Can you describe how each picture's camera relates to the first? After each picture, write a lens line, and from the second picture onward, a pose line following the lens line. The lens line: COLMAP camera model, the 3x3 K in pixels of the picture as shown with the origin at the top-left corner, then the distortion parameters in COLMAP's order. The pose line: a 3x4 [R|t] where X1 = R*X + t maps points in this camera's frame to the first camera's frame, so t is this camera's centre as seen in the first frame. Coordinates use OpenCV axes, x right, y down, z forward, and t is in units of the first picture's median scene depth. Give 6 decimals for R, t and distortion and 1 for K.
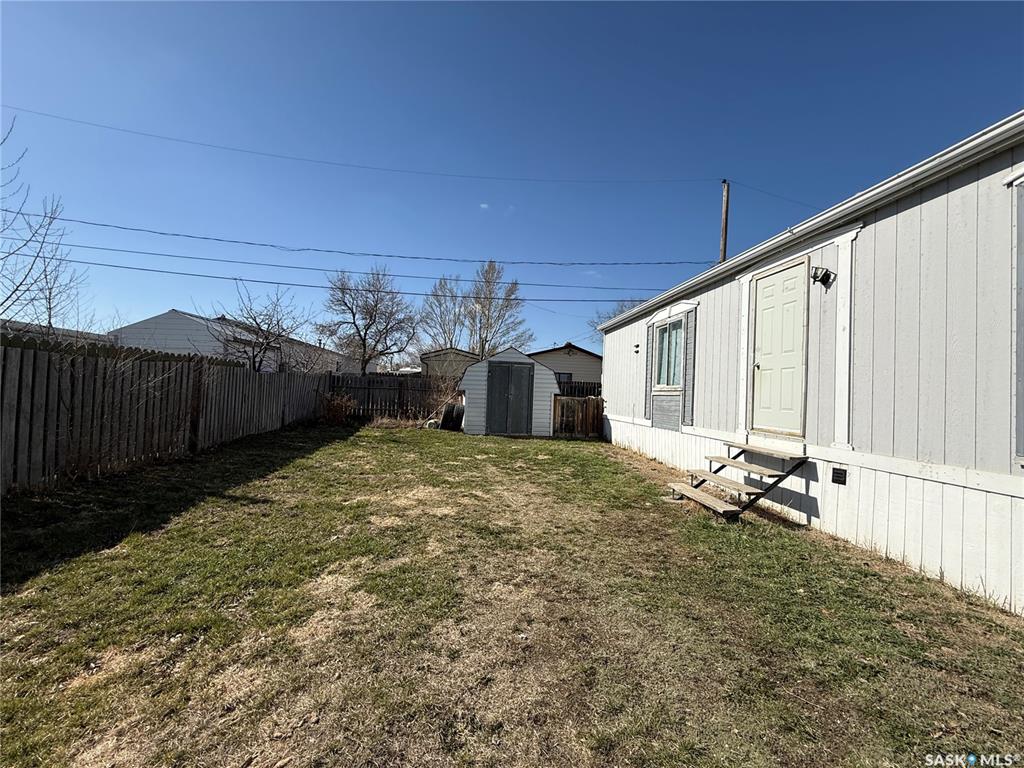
lens RADIAL K [[407.0, 0, 509.5], [0, 407.0, 382.0], [0, 0, 1]] dist [-0.000722, 0.000694]
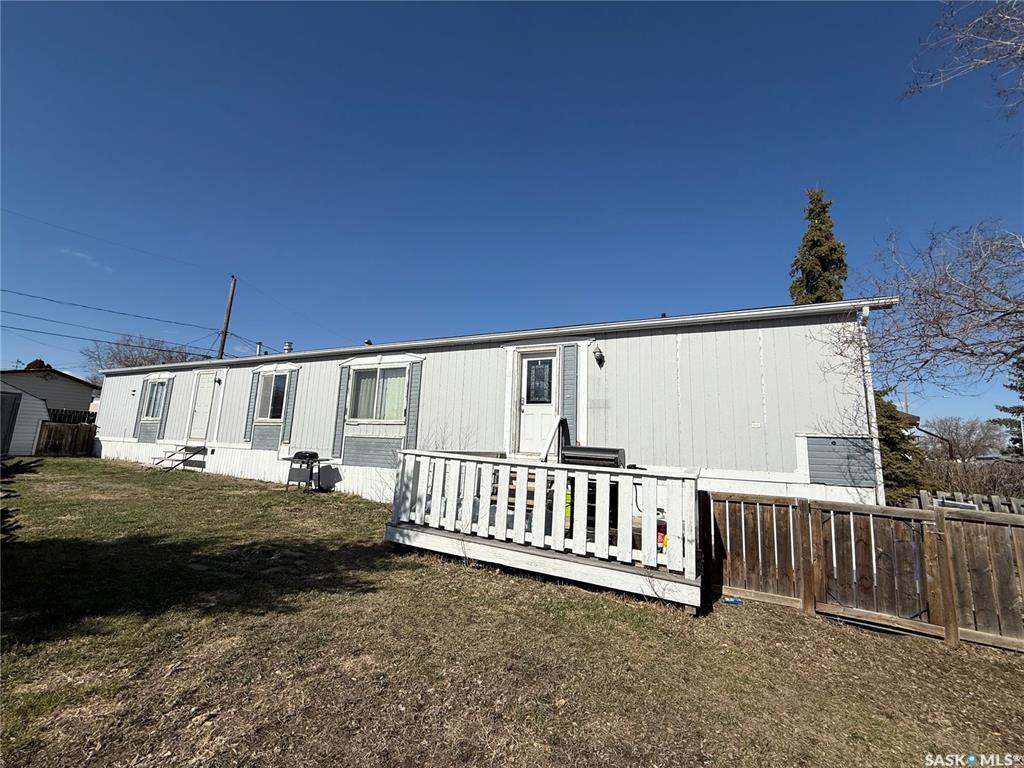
lens RADIAL K [[407.0, 0, 507.4], [0, 407.0, 382.5], [0, 0, 1]] dist [-0.000722, 0.000694]
pose [[0.512095, 0.115377, 0.851145, -0.316278], [-0.043473, 0.993149, -0.108470, -0.016397], [-0.857828, 0.018545, 0.513602, -1.146942]]
